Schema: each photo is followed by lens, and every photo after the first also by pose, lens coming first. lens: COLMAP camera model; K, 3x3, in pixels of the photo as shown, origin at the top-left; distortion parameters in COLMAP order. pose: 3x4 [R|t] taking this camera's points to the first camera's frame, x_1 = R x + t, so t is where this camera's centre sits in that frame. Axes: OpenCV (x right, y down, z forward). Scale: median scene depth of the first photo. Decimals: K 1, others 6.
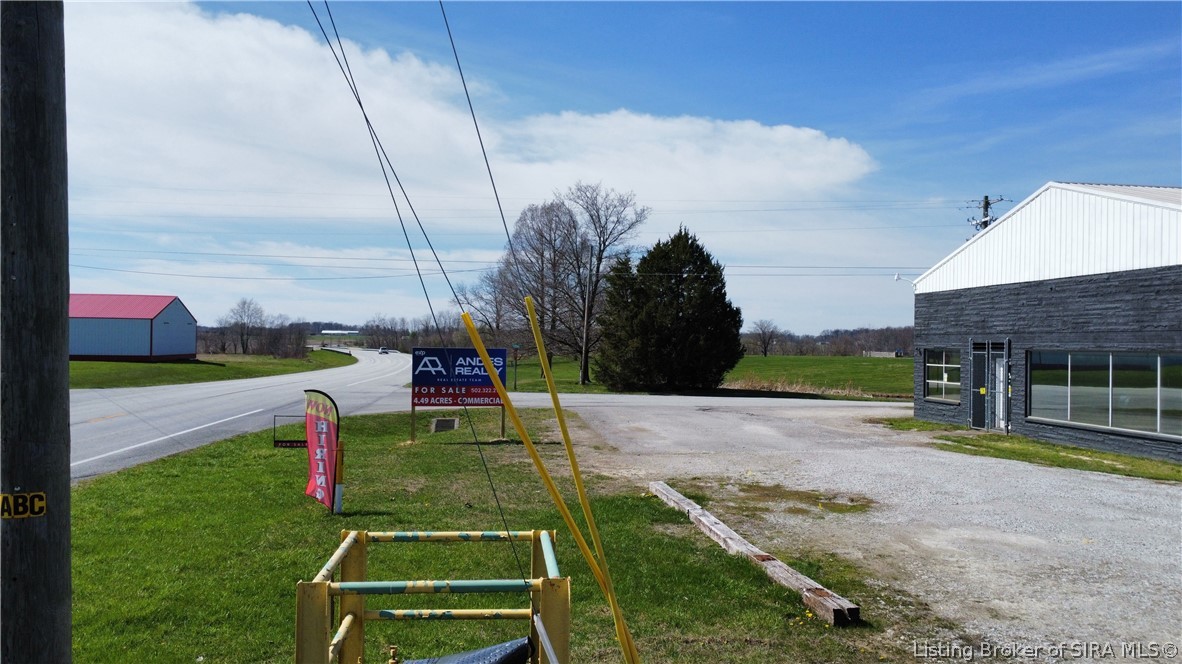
lens RADIAL K [[893.1, 0, 594.7], [0, 893.1, 335.5], [0, 0, 1]] dist [0.007529, -0.013475]
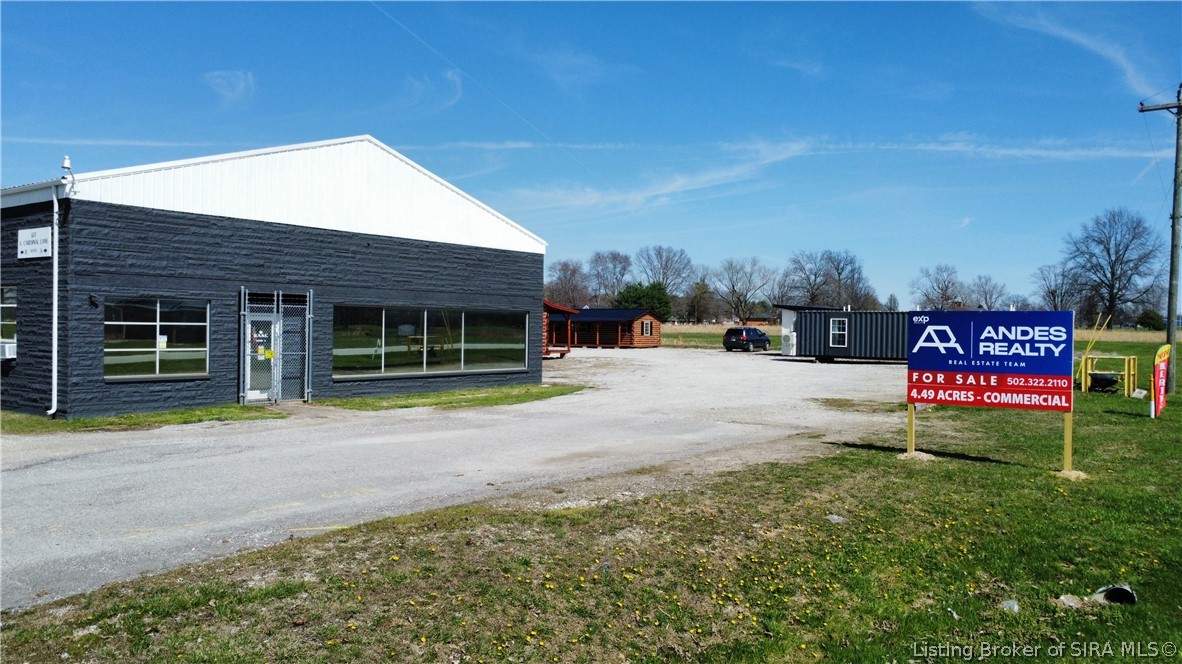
lens RADIAL K [[893.1, 0, 594.7], [0, 893.1, 335.5], [0, 0, 1]] dist [0.007529, -0.013475]
pose [[-0.723565, -0.031621, 0.689532, -0.396268], [-0.031201, 0.999427, 0.013092, 0.031890], [-0.689551, -0.012041, -0.724137, 1.699907]]
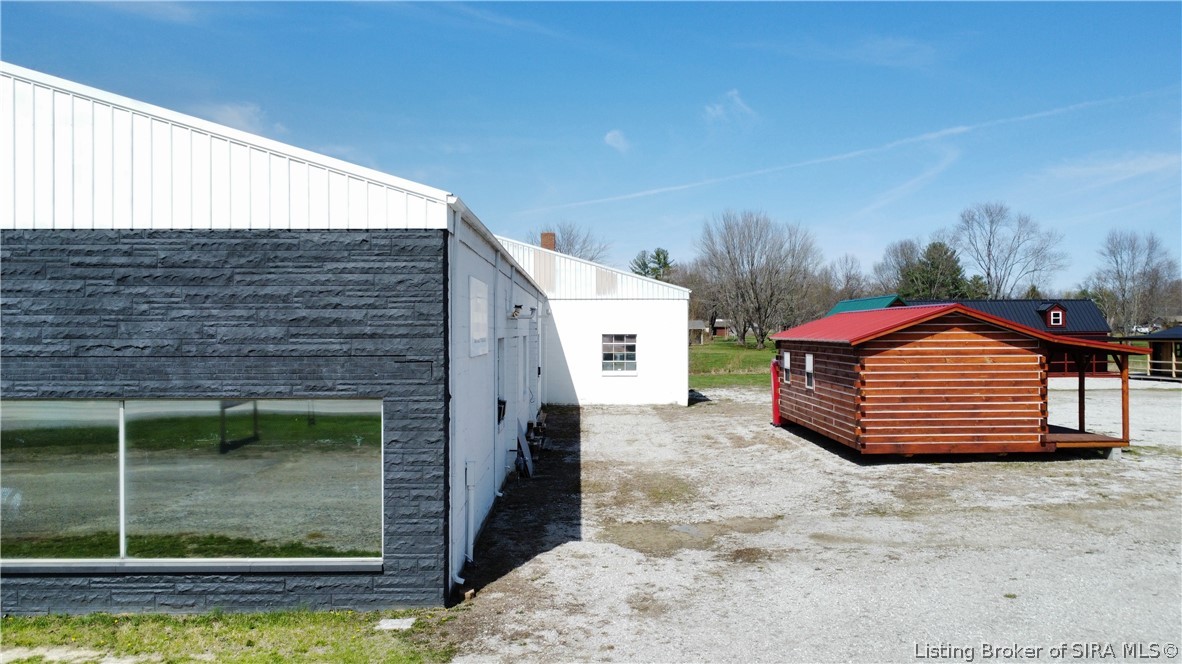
lens RADIAL K [[893.1, 0, 594.7], [0, 893.1, 335.5], [0, 0, 1]] dist [0.007529, -0.013475]
pose [[0.116203, -0.020738, 0.993009, 0.151184], [-0.003933, 0.999765, 0.021339, -0.026845], [-0.993218, -0.006385, 0.116094, 0.630187]]
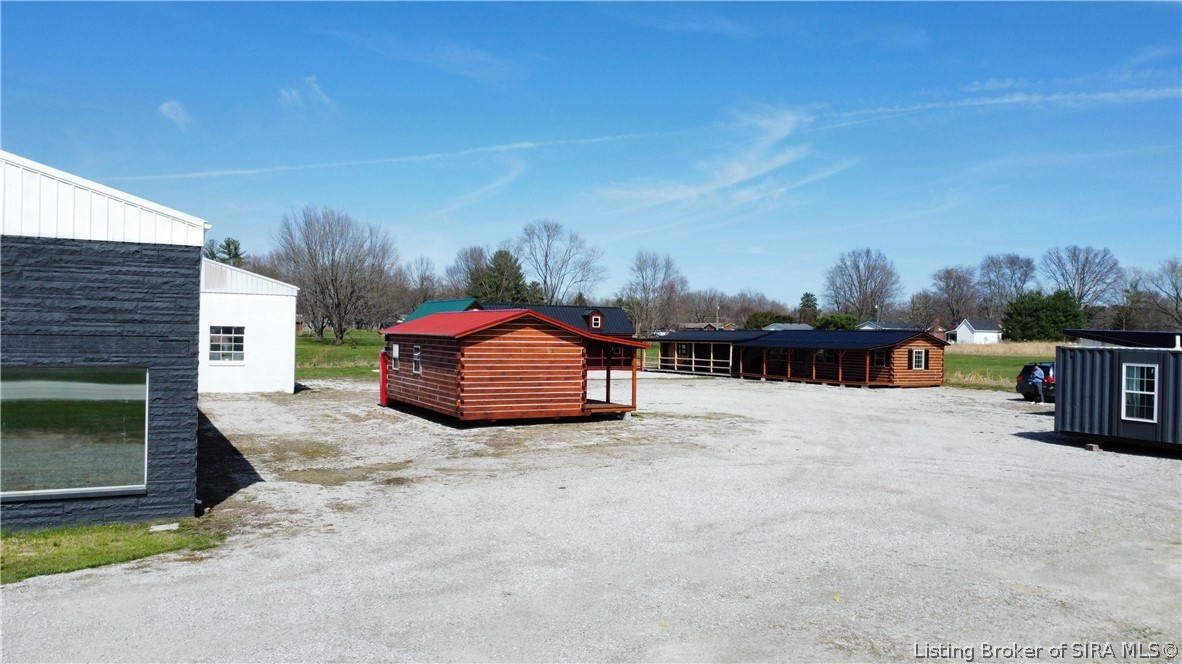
lens RADIAL K [[893.1, 0, 594.7], [0, 893.1, 335.5], [0, 0, 1]] dist [0.007529, -0.013475]
pose [[-0.348470, -0.025910, 0.936962, -0.107550], [-0.033880, 0.999313, 0.015034, -0.026753], [-0.936707, -0.026505, -0.349109, 0.719754]]
